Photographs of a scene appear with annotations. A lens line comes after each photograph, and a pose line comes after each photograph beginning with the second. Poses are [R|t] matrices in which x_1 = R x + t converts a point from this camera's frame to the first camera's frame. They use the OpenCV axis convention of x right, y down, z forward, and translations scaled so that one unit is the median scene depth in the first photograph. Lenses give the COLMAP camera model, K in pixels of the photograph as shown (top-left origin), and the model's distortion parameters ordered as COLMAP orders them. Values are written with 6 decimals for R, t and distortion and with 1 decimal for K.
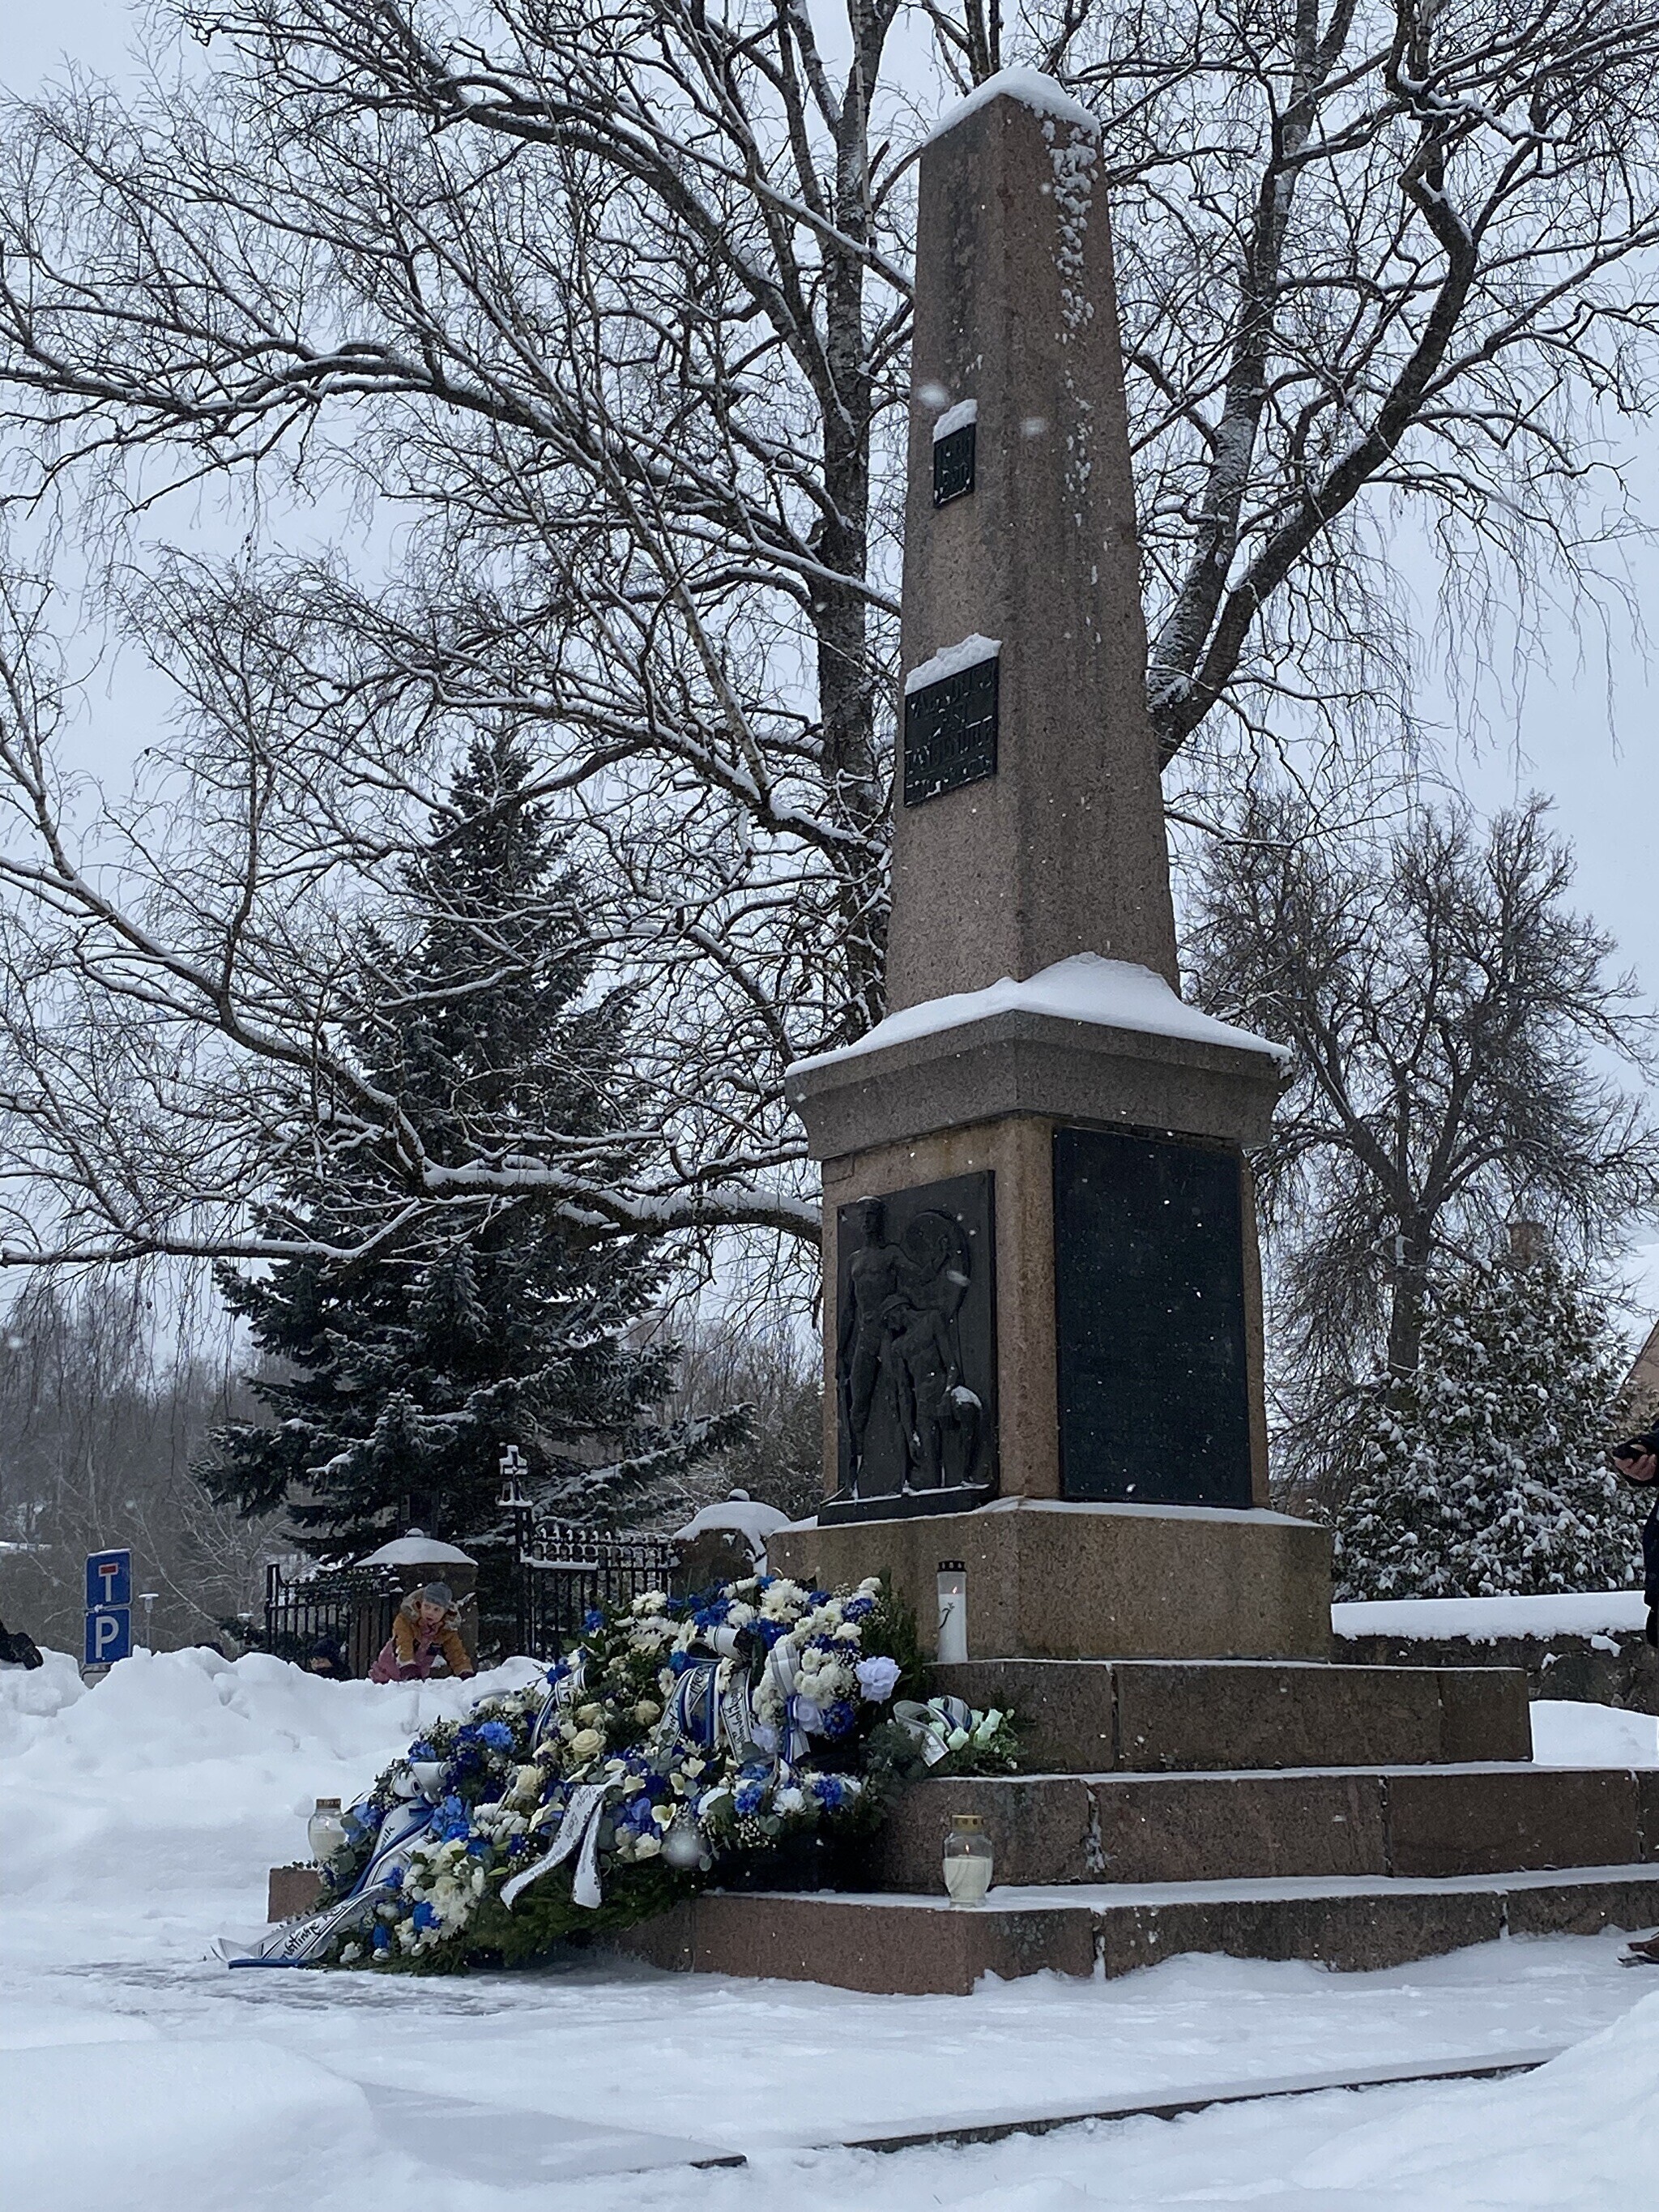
lens RADIAL K [[3005.9, 0, 851.1], [0, 3005.9, 1103.3], [0, 0, 1]] dist [0.086808, 0.000000]
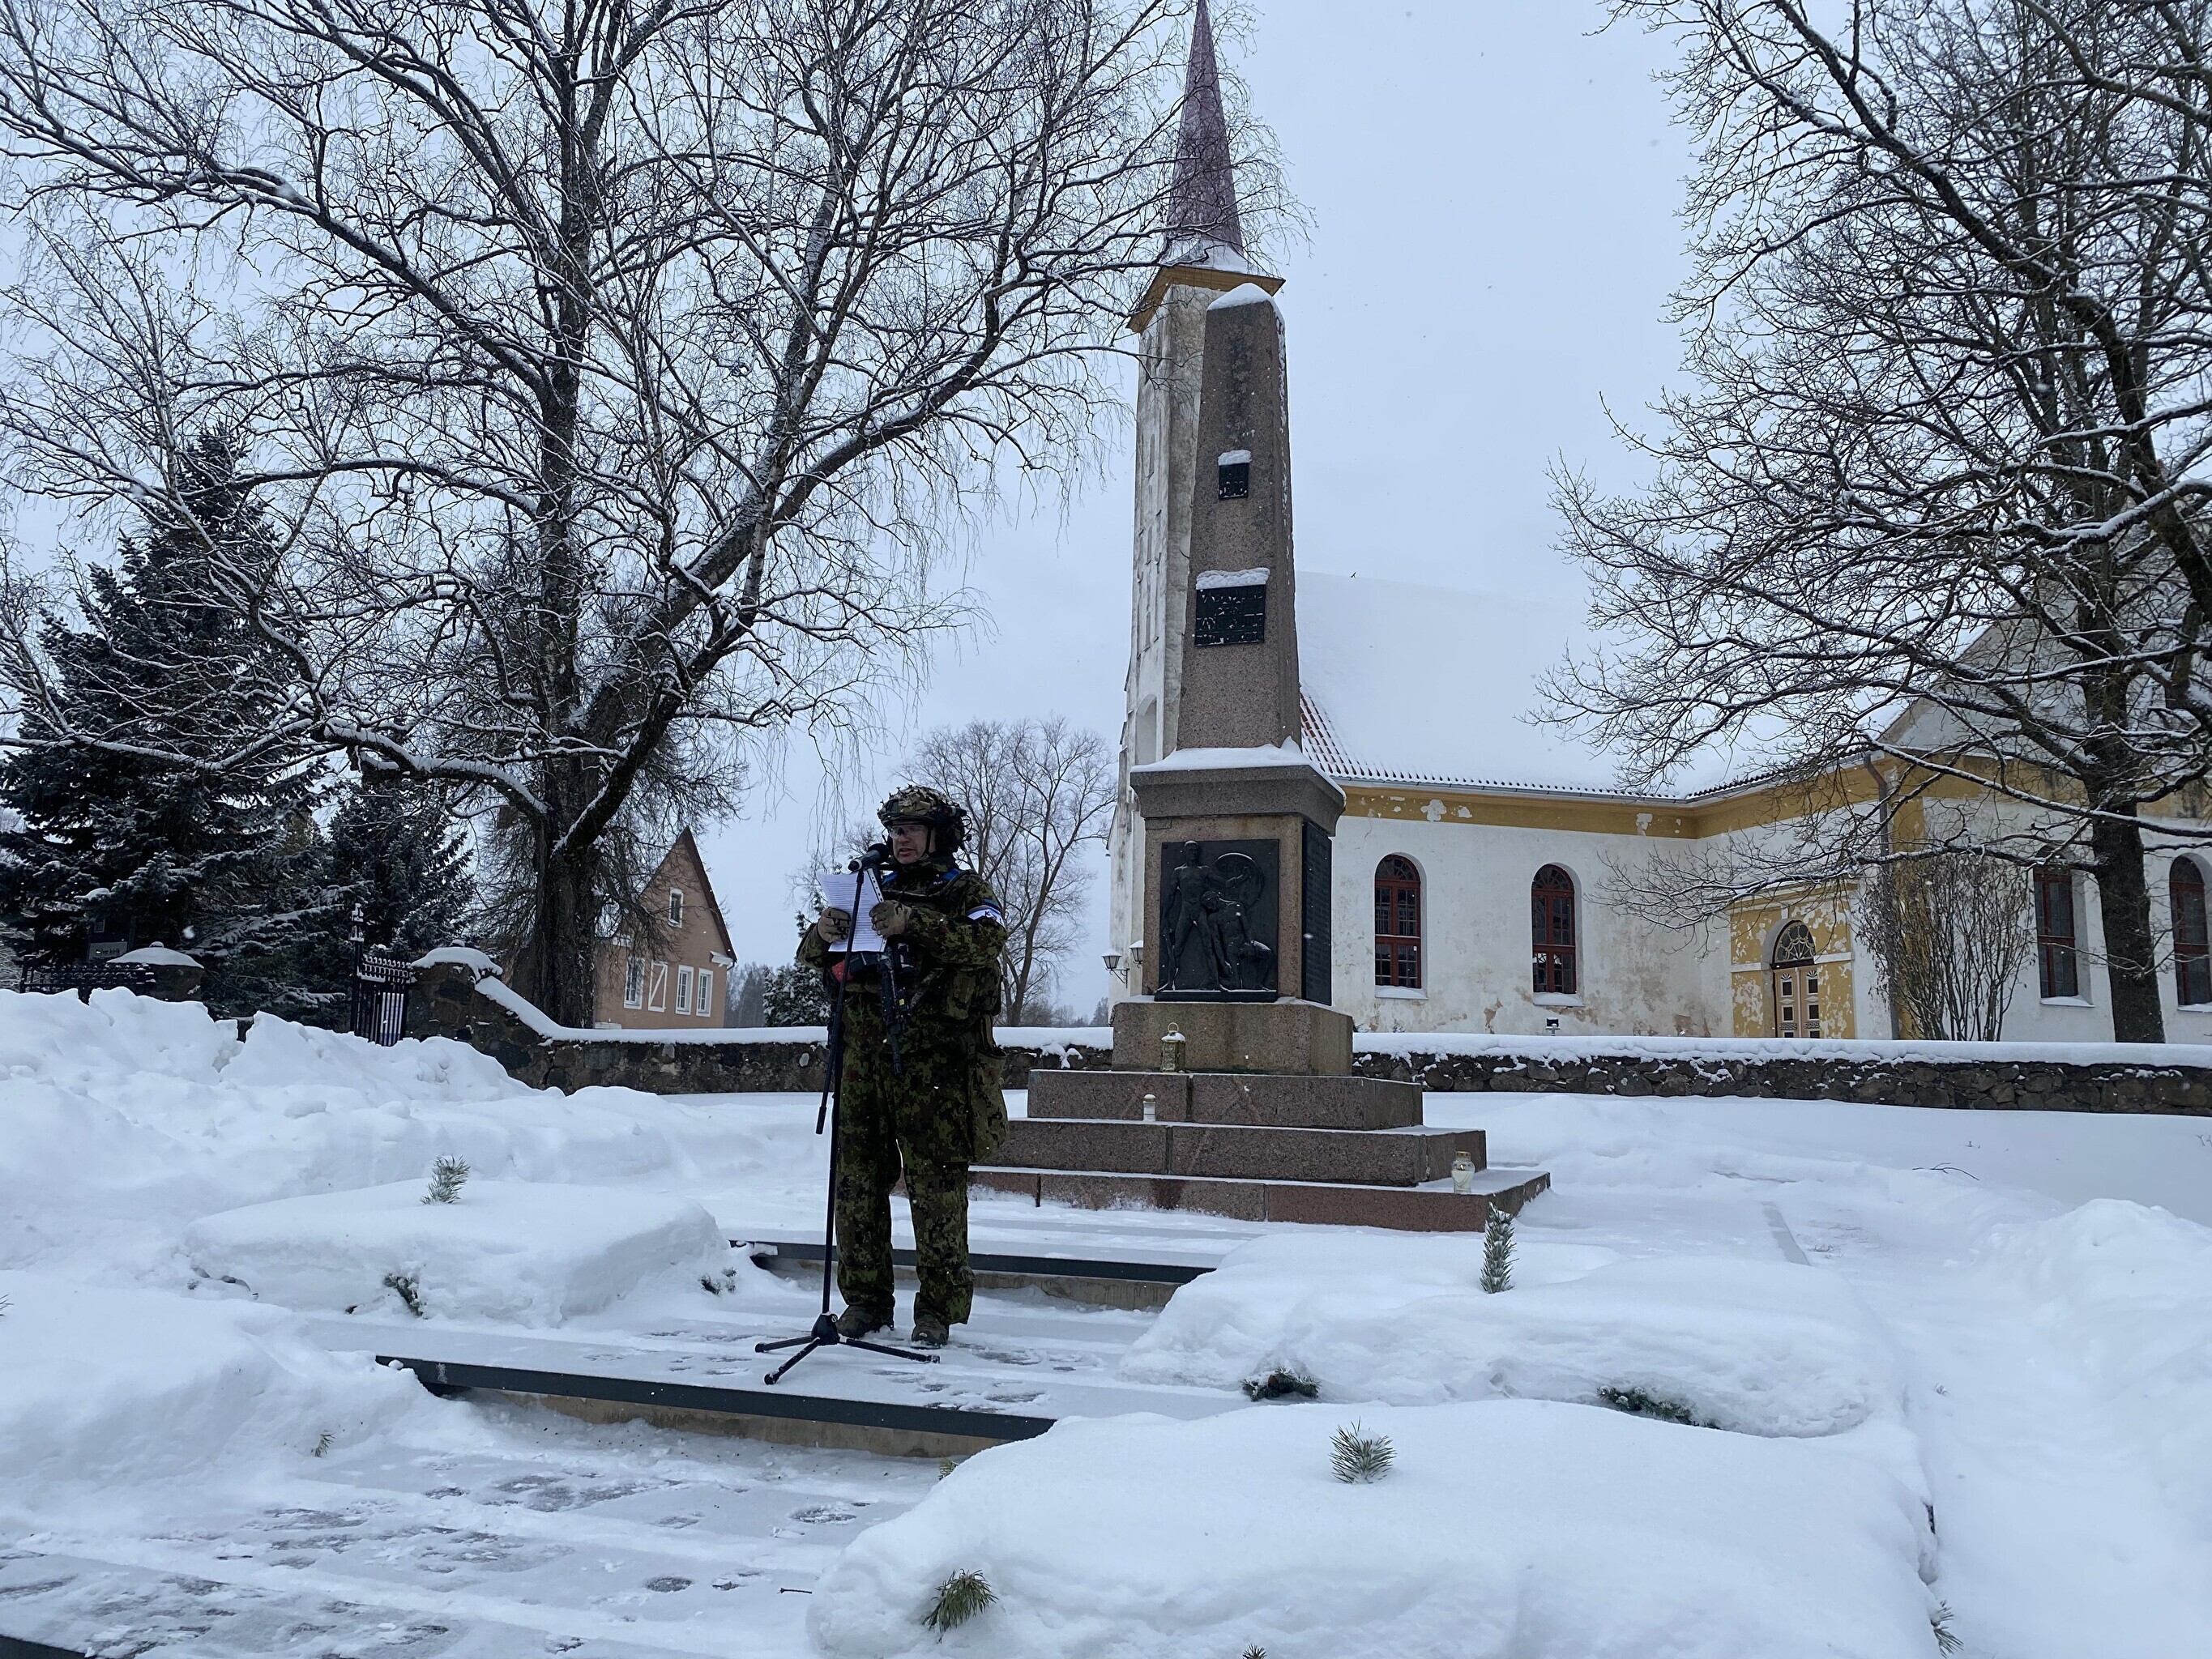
lens RADIAL K [[1672.8, 0, 1089.9], [0, 1672.8, 832.6], [0, 0, 1]] dist [0.027052, -0.037317]
pose [[0.826441, 0.113751, 0.551412, -0.282718], [-0.144253, 0.989467, 0.012084, 0.009272], [-0.544230, -0.089530, 0.834145, 0.044711]]
